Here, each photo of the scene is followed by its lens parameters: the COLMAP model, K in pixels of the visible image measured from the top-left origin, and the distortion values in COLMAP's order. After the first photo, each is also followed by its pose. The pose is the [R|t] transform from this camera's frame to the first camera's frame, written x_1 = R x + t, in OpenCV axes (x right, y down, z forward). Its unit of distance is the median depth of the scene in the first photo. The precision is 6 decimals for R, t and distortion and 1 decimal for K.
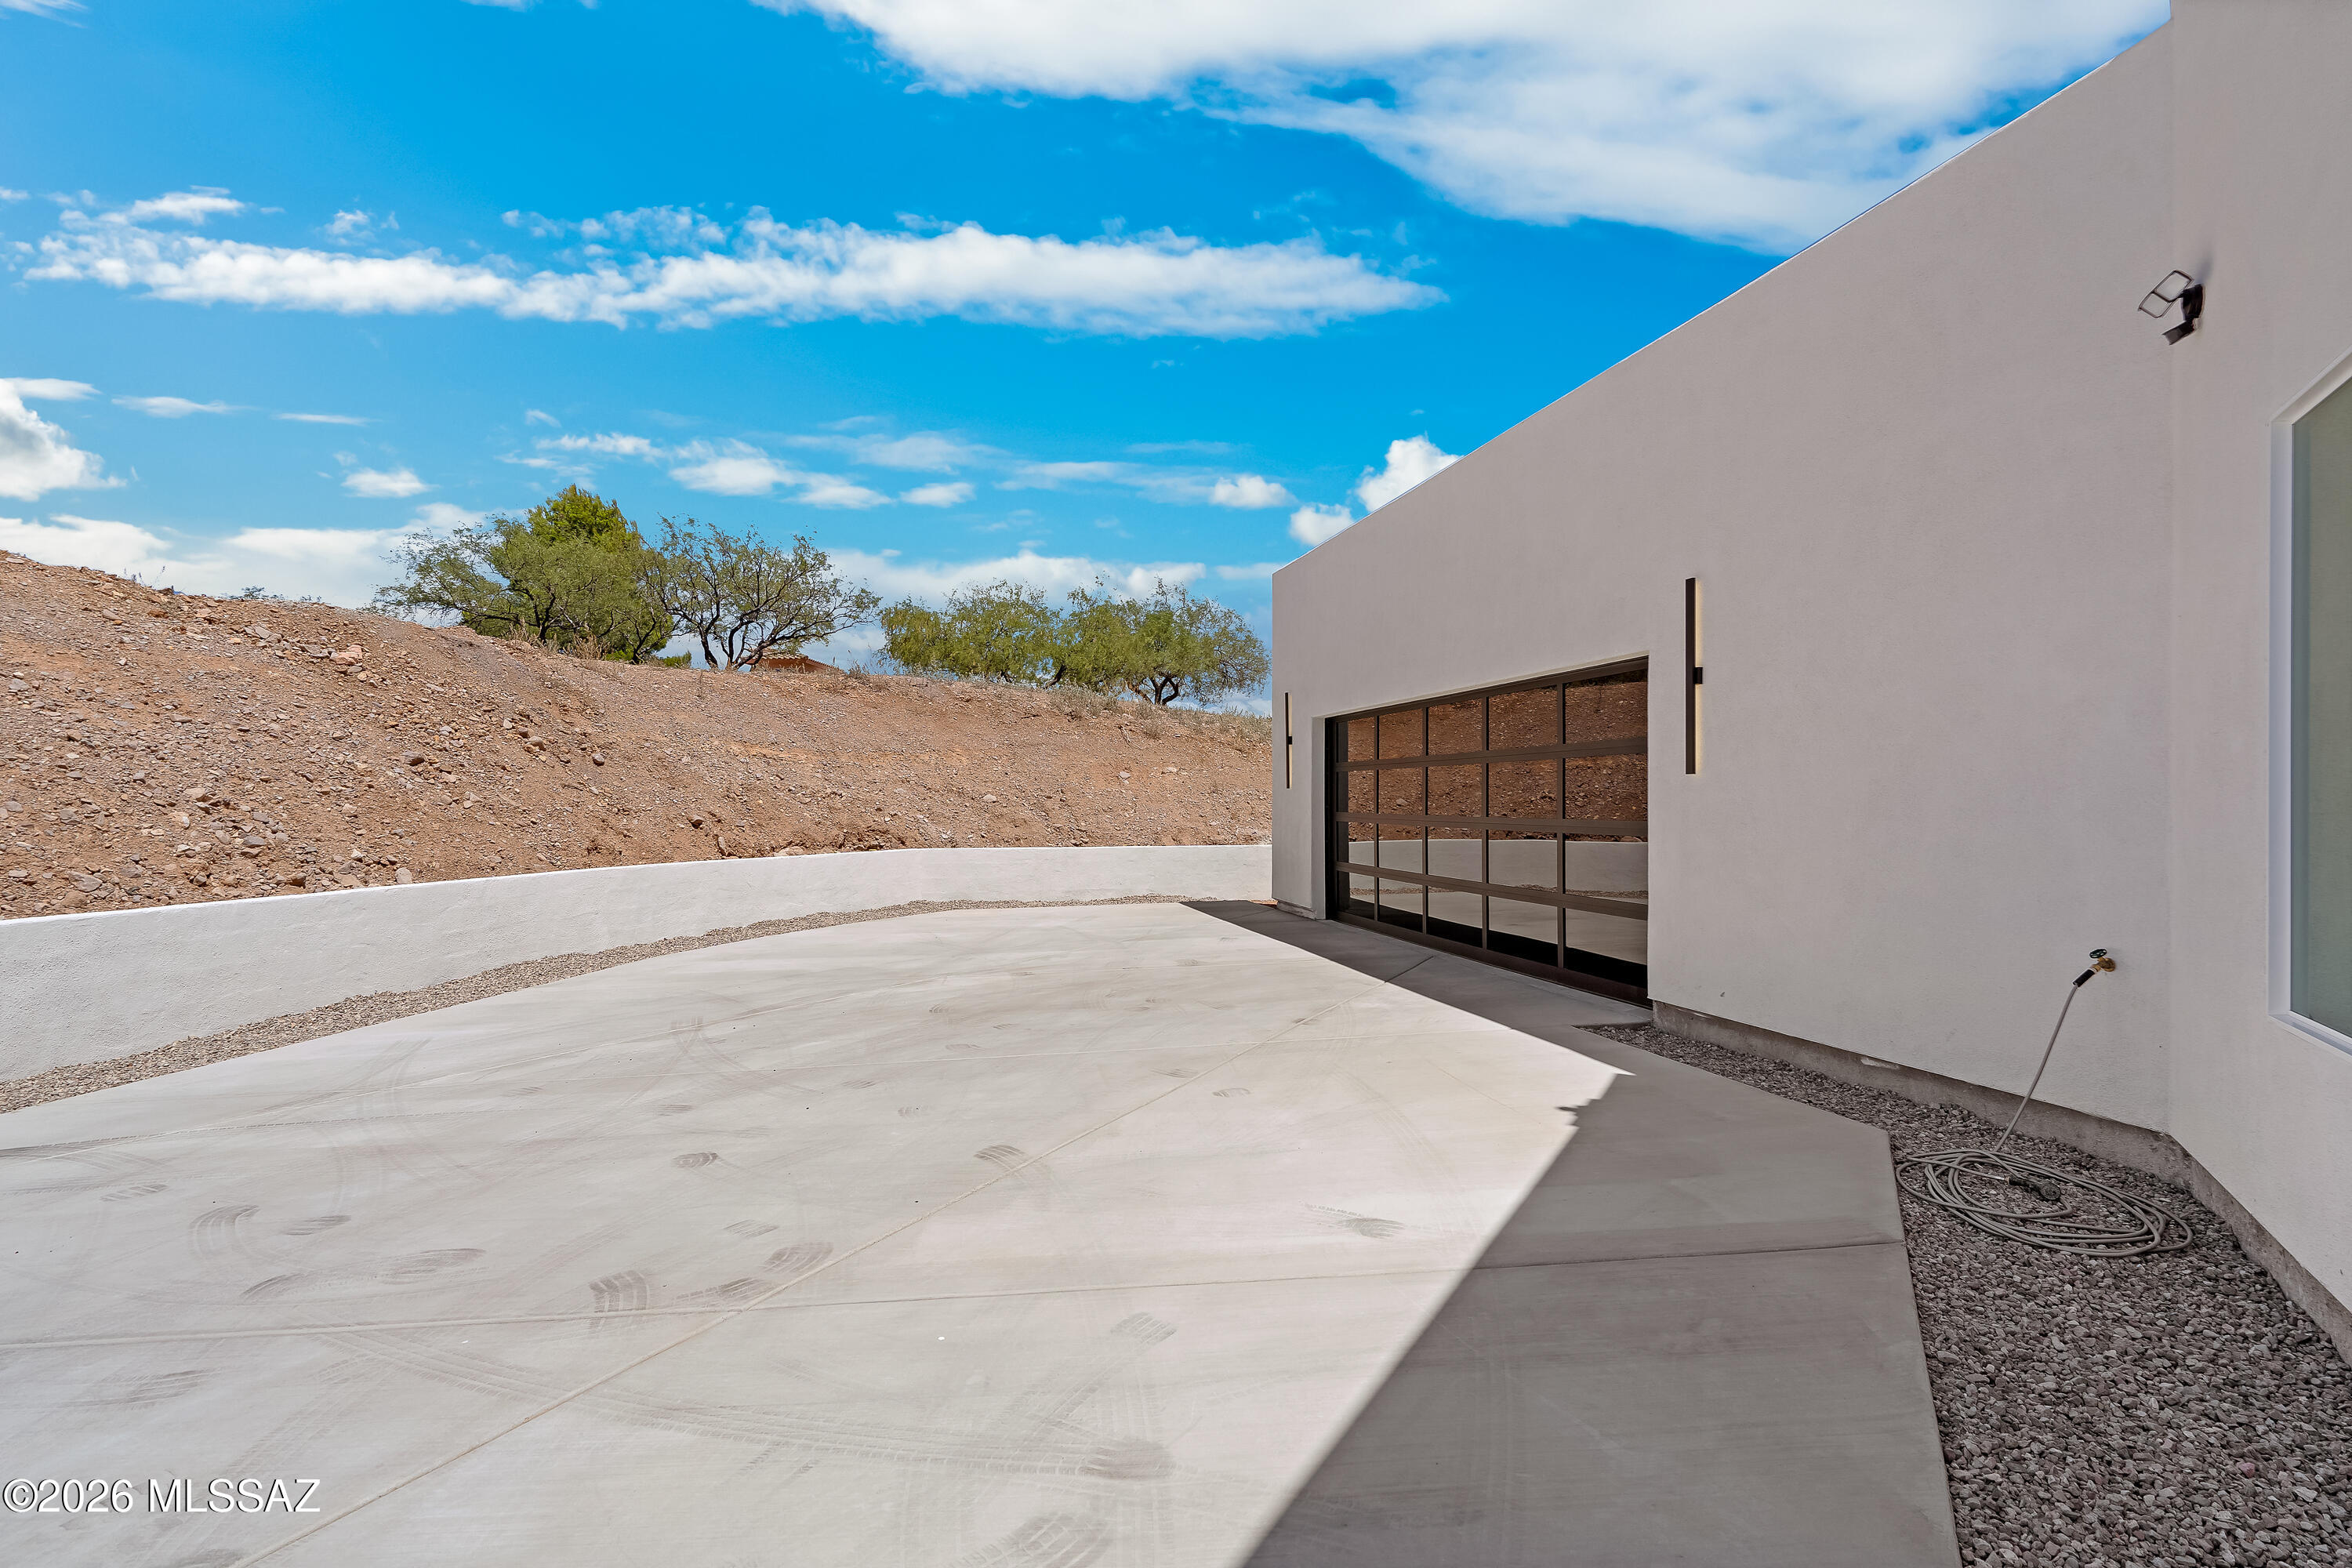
lens RADIAL K [[1076.1, 0, 1170.1], [0, 1076.1, 798.7], [0, 0, 1]] dist [-0.000012, 0.000165]
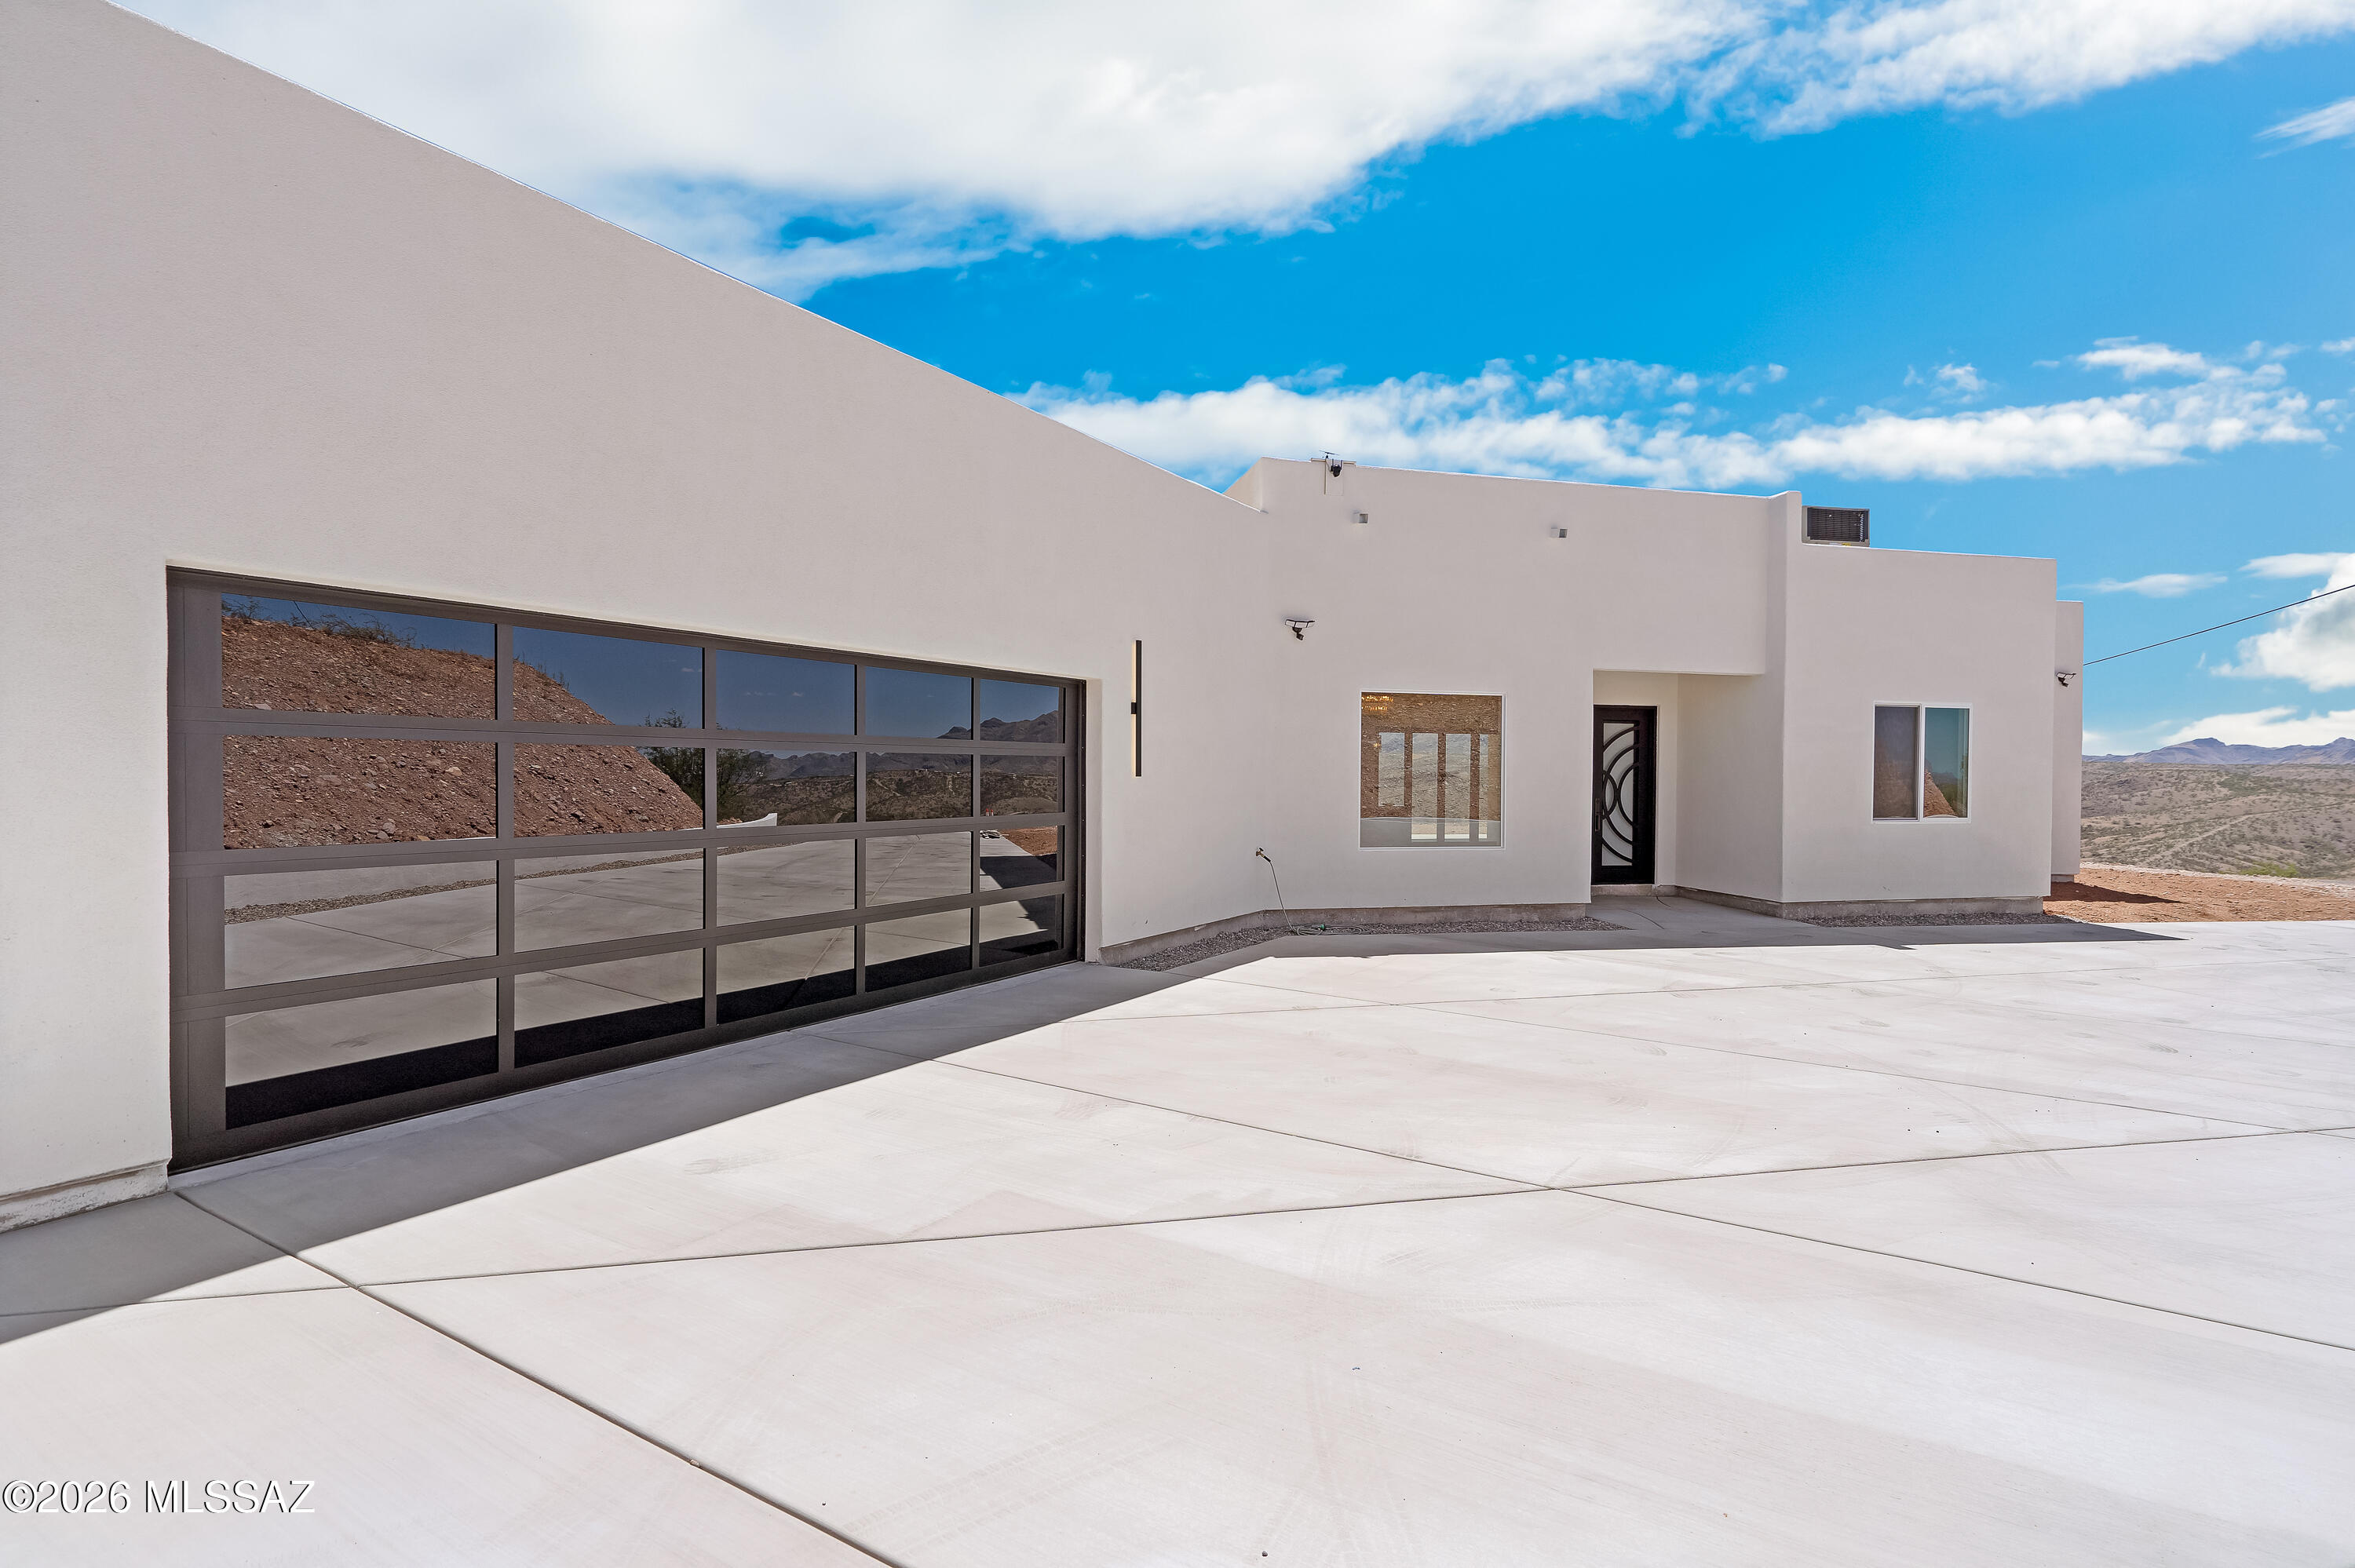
lens RADIAL K [[1077.3, 0, 1171.6], [0, 1077.3, 798.7], [0, 0, 1]] dist [-0.000012, 0.000165]
pose [[-0.683565, -0.025033, 0.729460, -0.597766], [-0.007111, 0.999593, 0.027639, -0.033532], [-0.729855, 0.013706, -0.683464, 1.951994]]
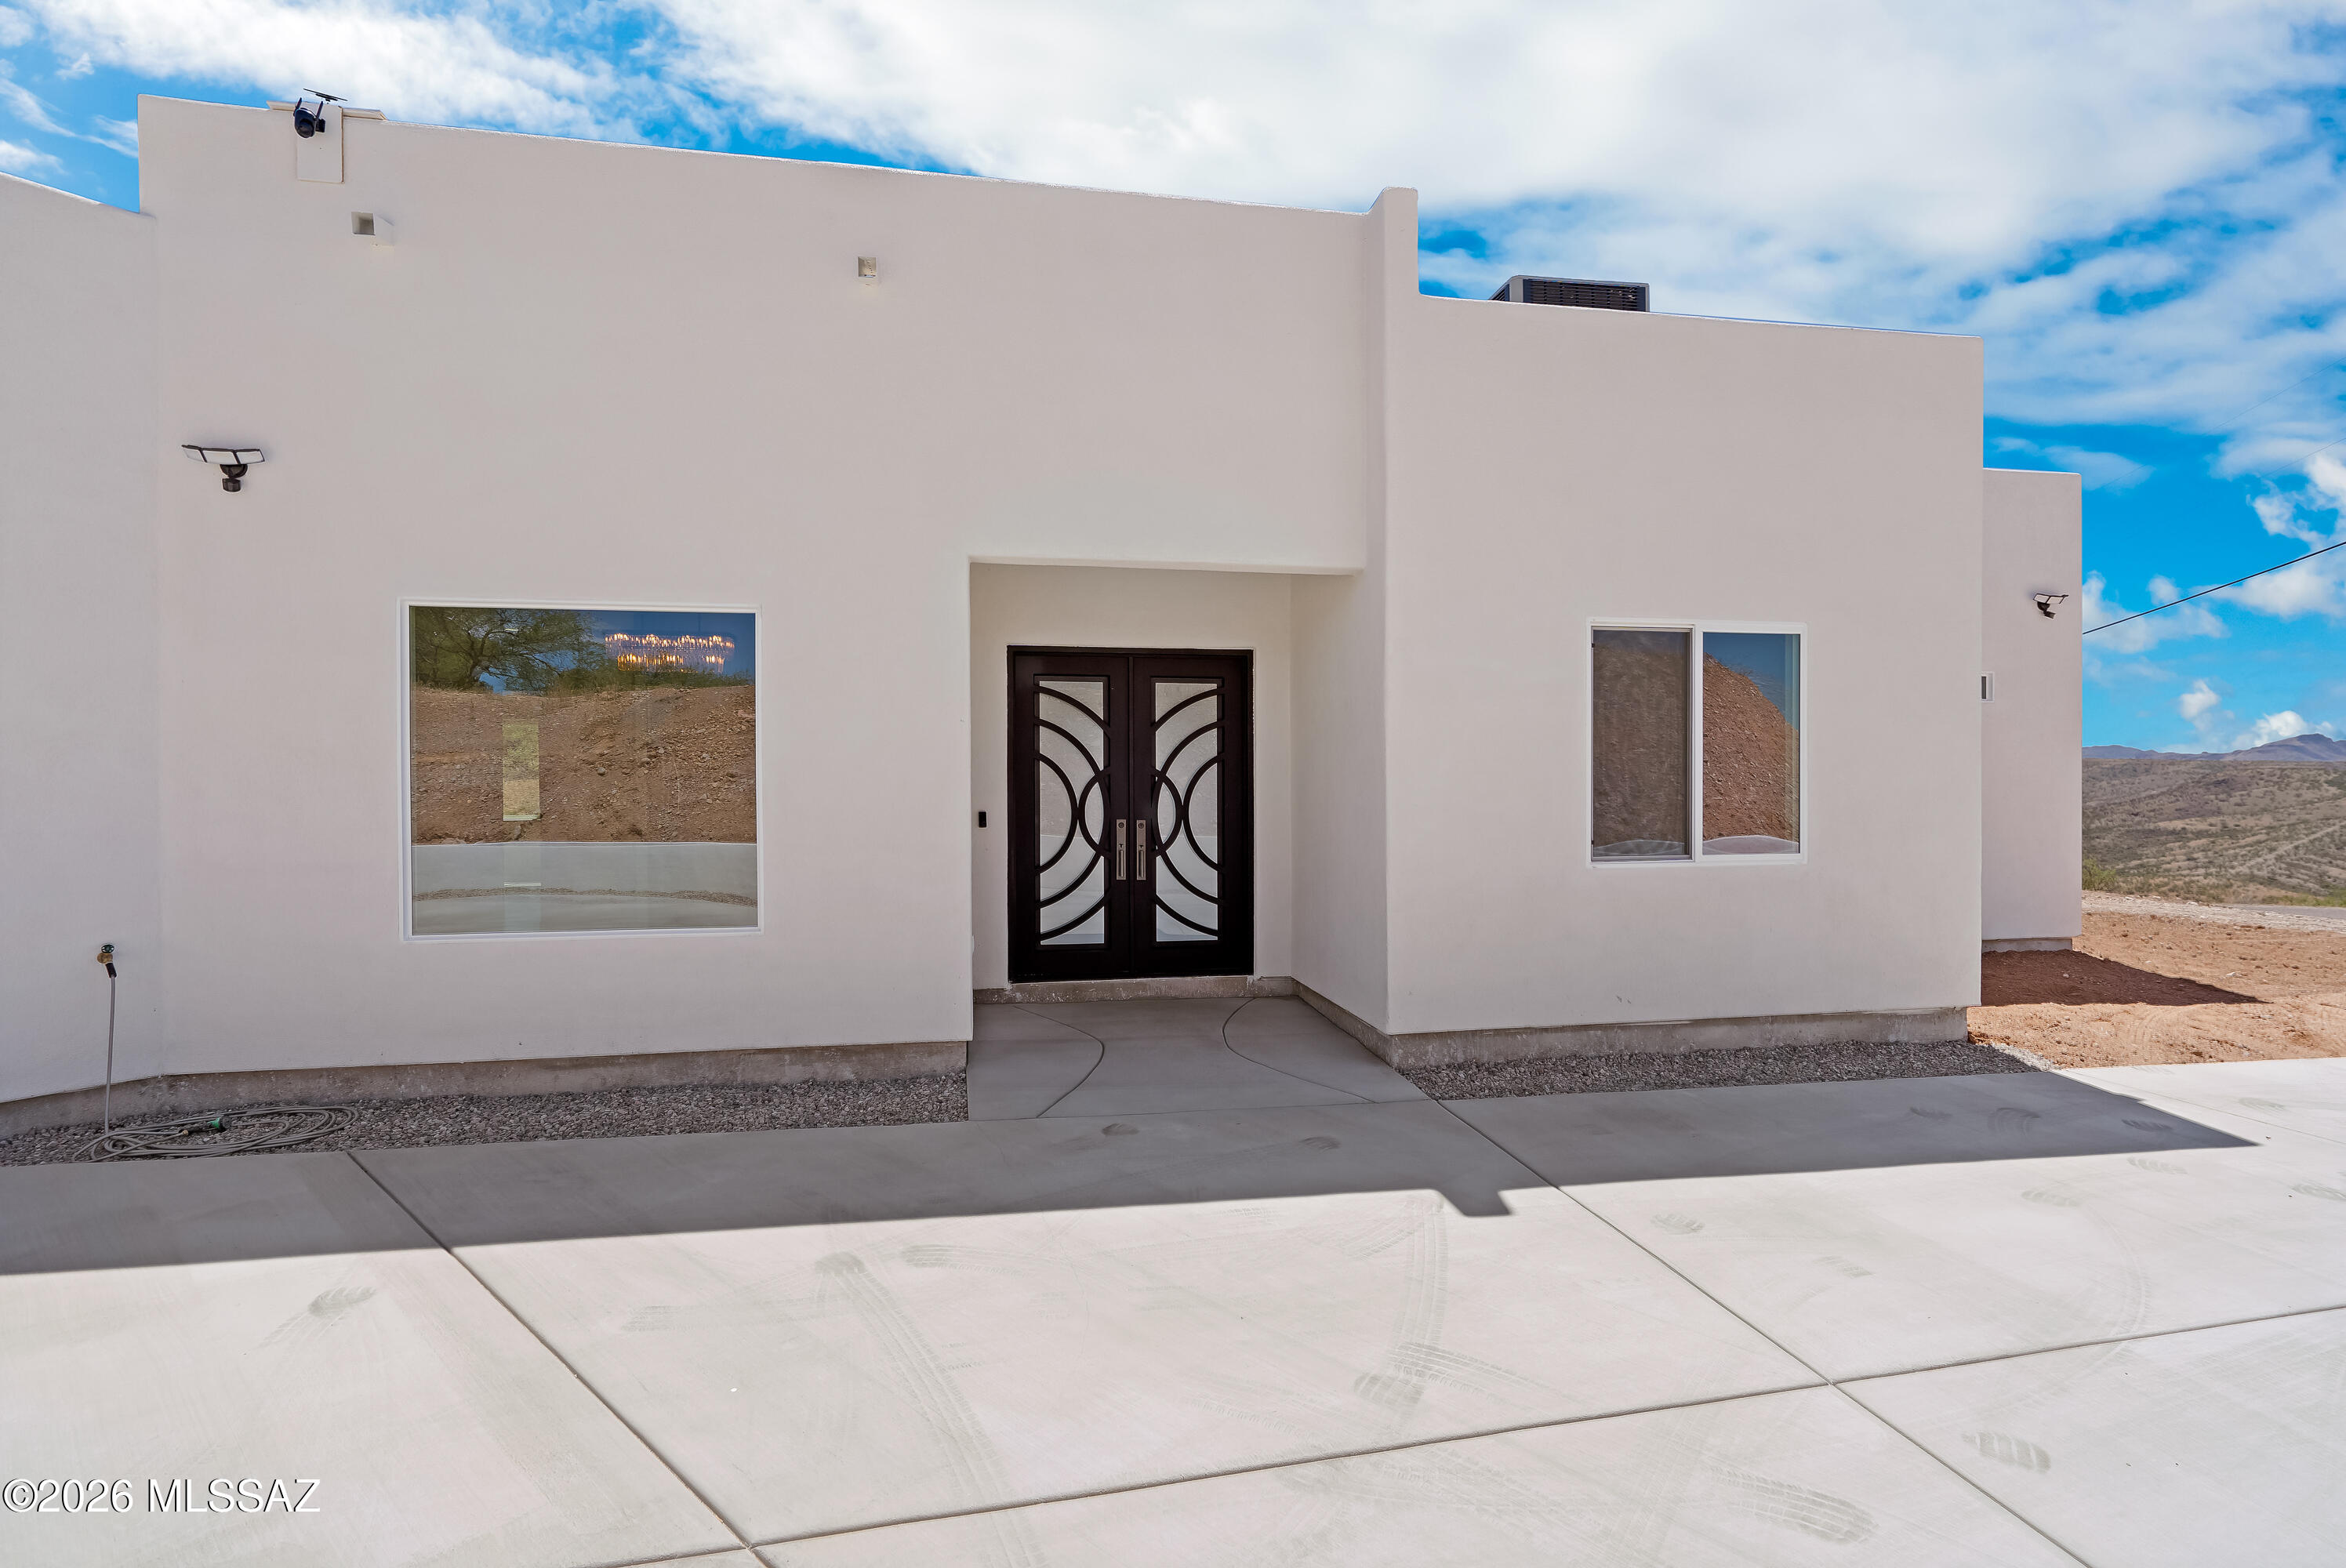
lens RADIAL K [[1079.1, 0, 1171.5], [0, 1079.1, 807.3], [0, 0, 1]] dist [-0.004237, 0.001682]
pose [[-0.646732, -0.016297, 0.762543, -0.531809], [0.004715, 0.999667, 0.025364, -0.024127], [-0.762703, 0.020000, -0.646440, 0.575811]]
